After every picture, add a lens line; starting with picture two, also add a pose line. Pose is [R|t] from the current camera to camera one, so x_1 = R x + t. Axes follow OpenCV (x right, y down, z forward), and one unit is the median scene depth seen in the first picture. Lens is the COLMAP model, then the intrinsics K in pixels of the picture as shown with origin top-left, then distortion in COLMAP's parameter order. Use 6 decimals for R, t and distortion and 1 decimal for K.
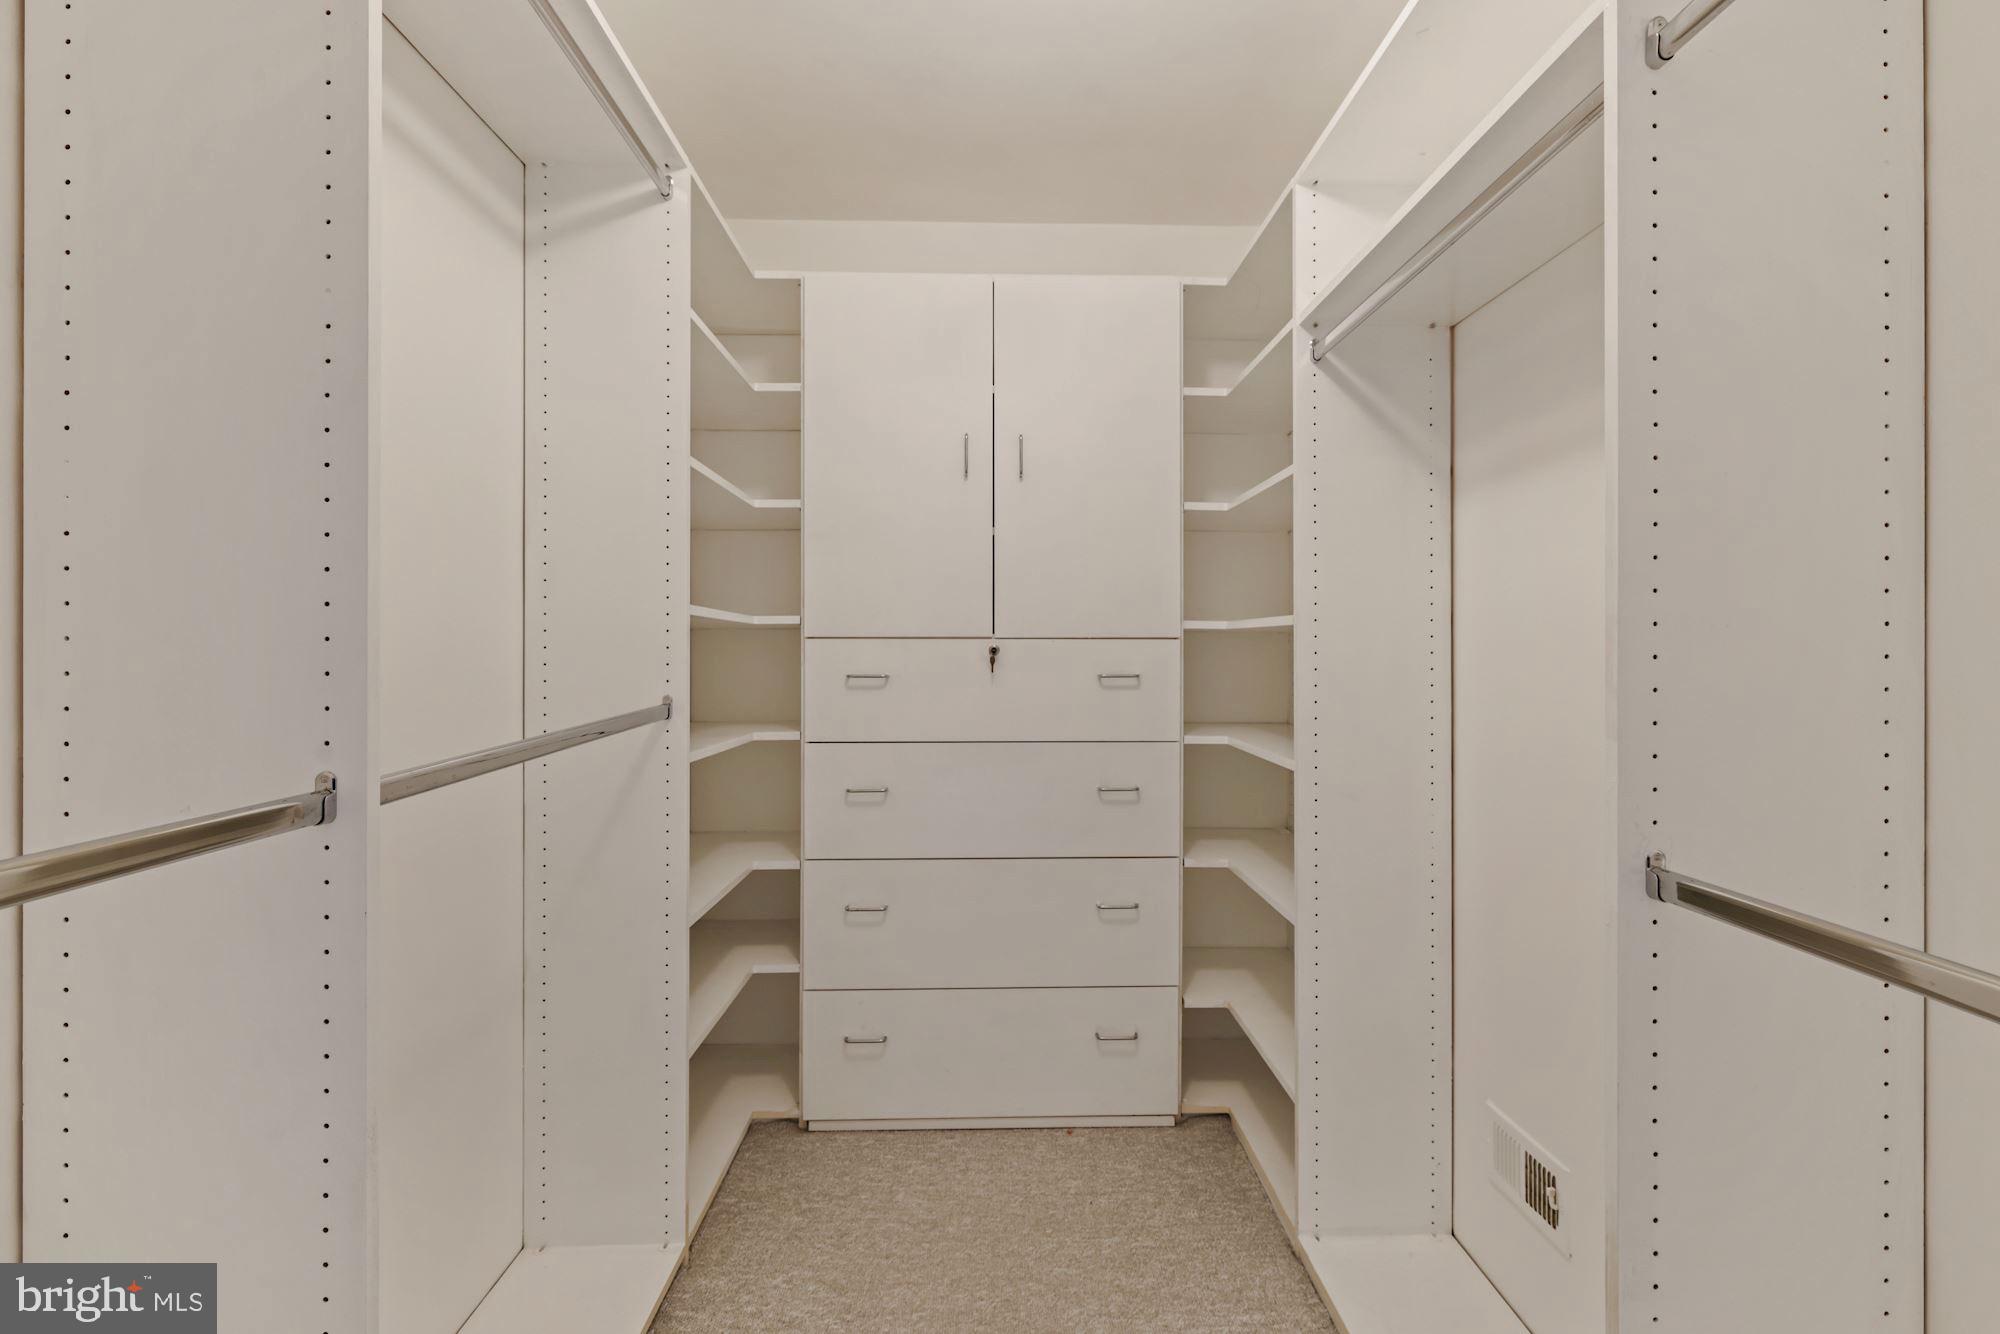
lens RADIAL K [[922.8, 0, 1000.0], [0, 922.8, 667.0], [0, 0, 1]] dist [-0.011749, 0.000179]
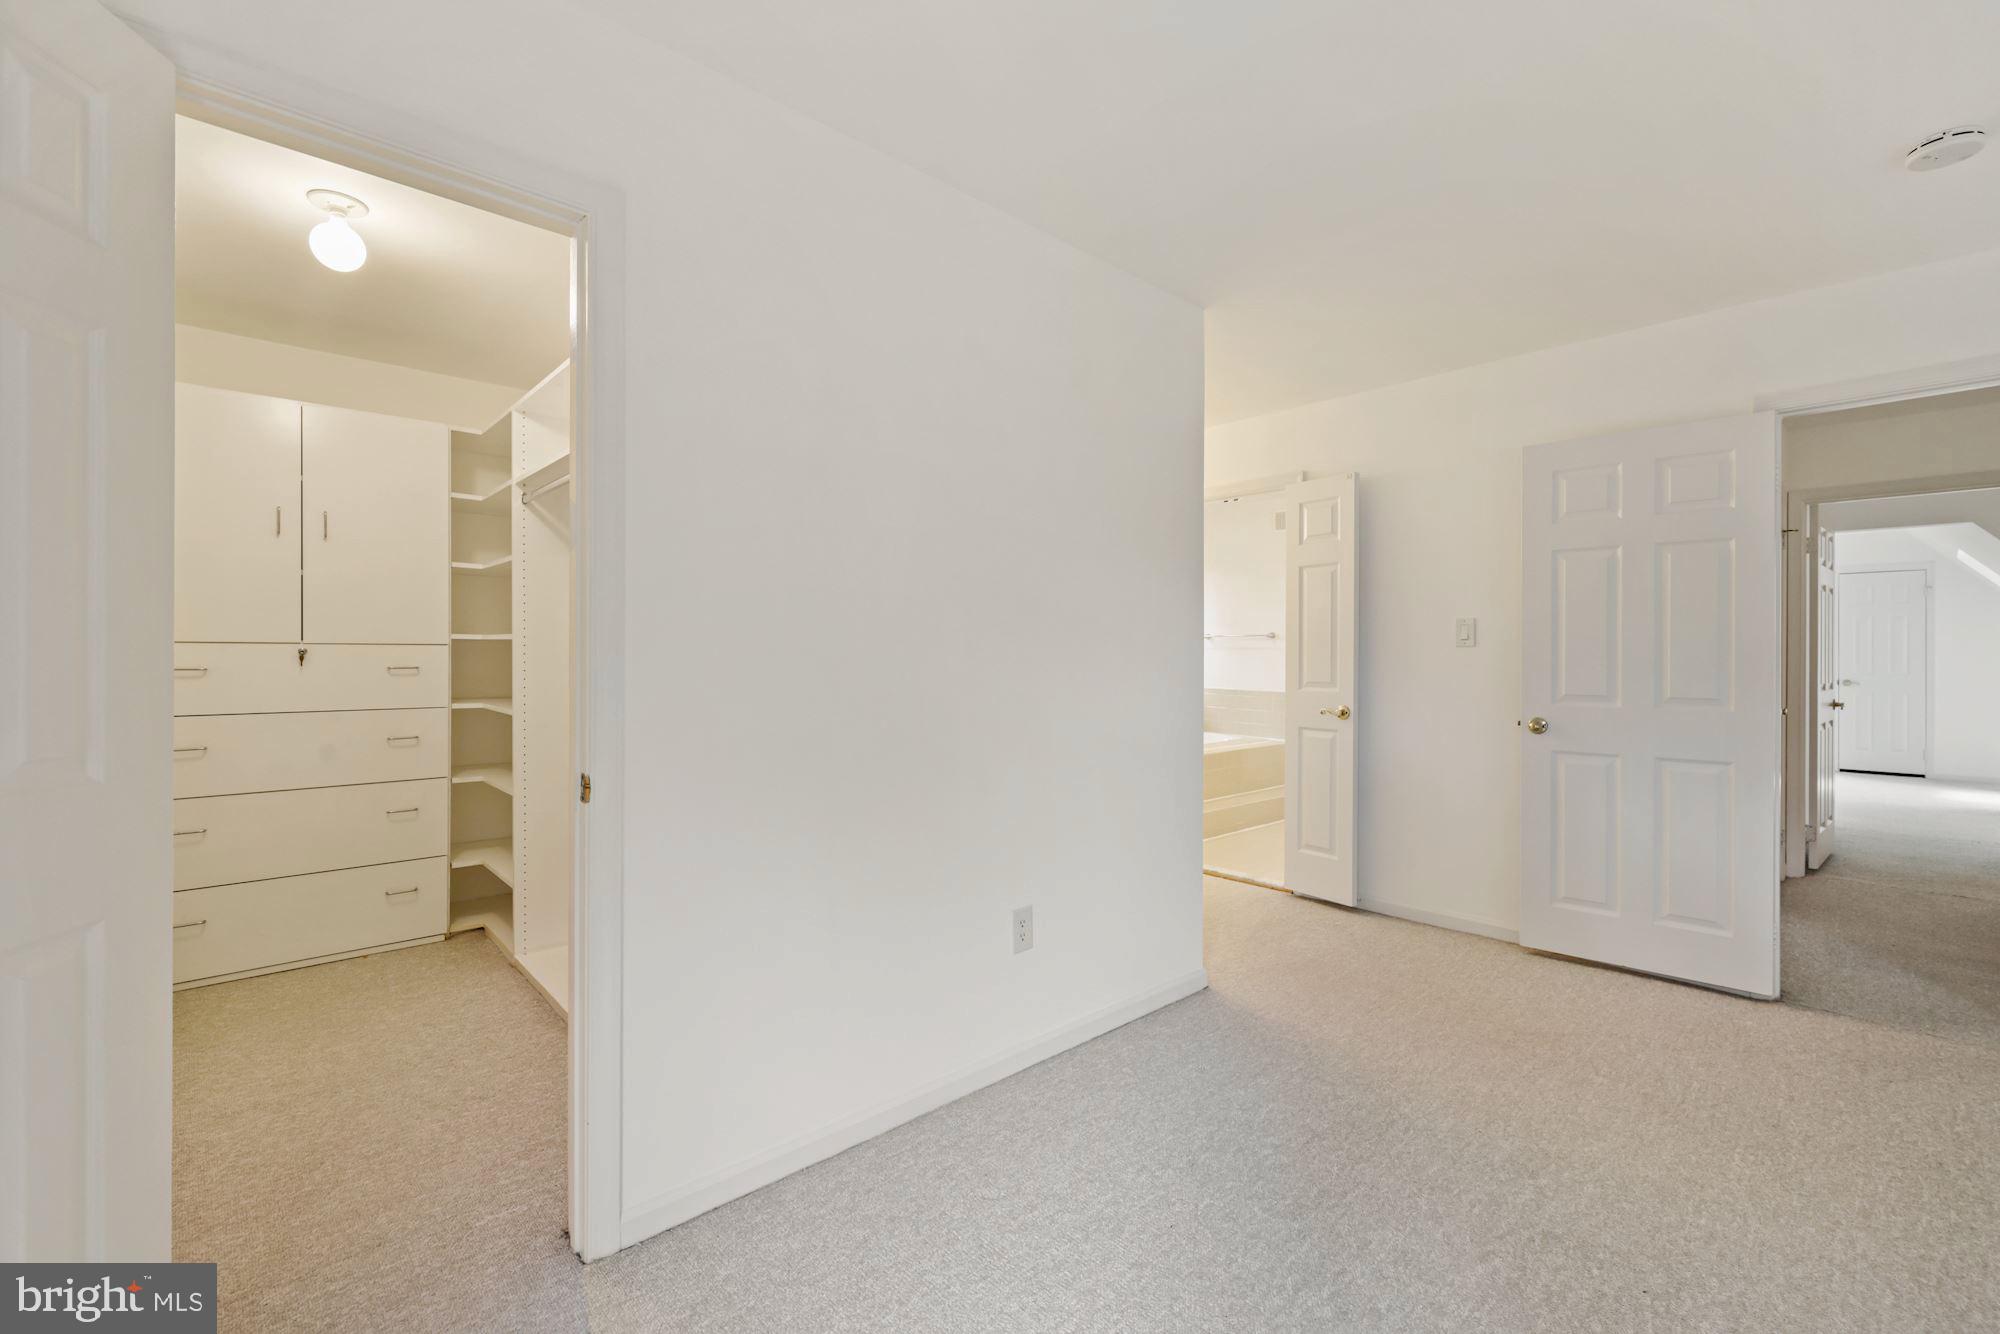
lens RADIAL K [[848.8, 0, 1010.2], [0, 848.8, 655.8], [0, 0, 1]] dist [0.000148, -0.000112]
pose [[0.743228, 0.001216, 0.669037, -0.074799], [0.008919, 0.999891, -0.011726, 0.015392], [-0.668978, 0.014682, 0.743137, -0.810642]]
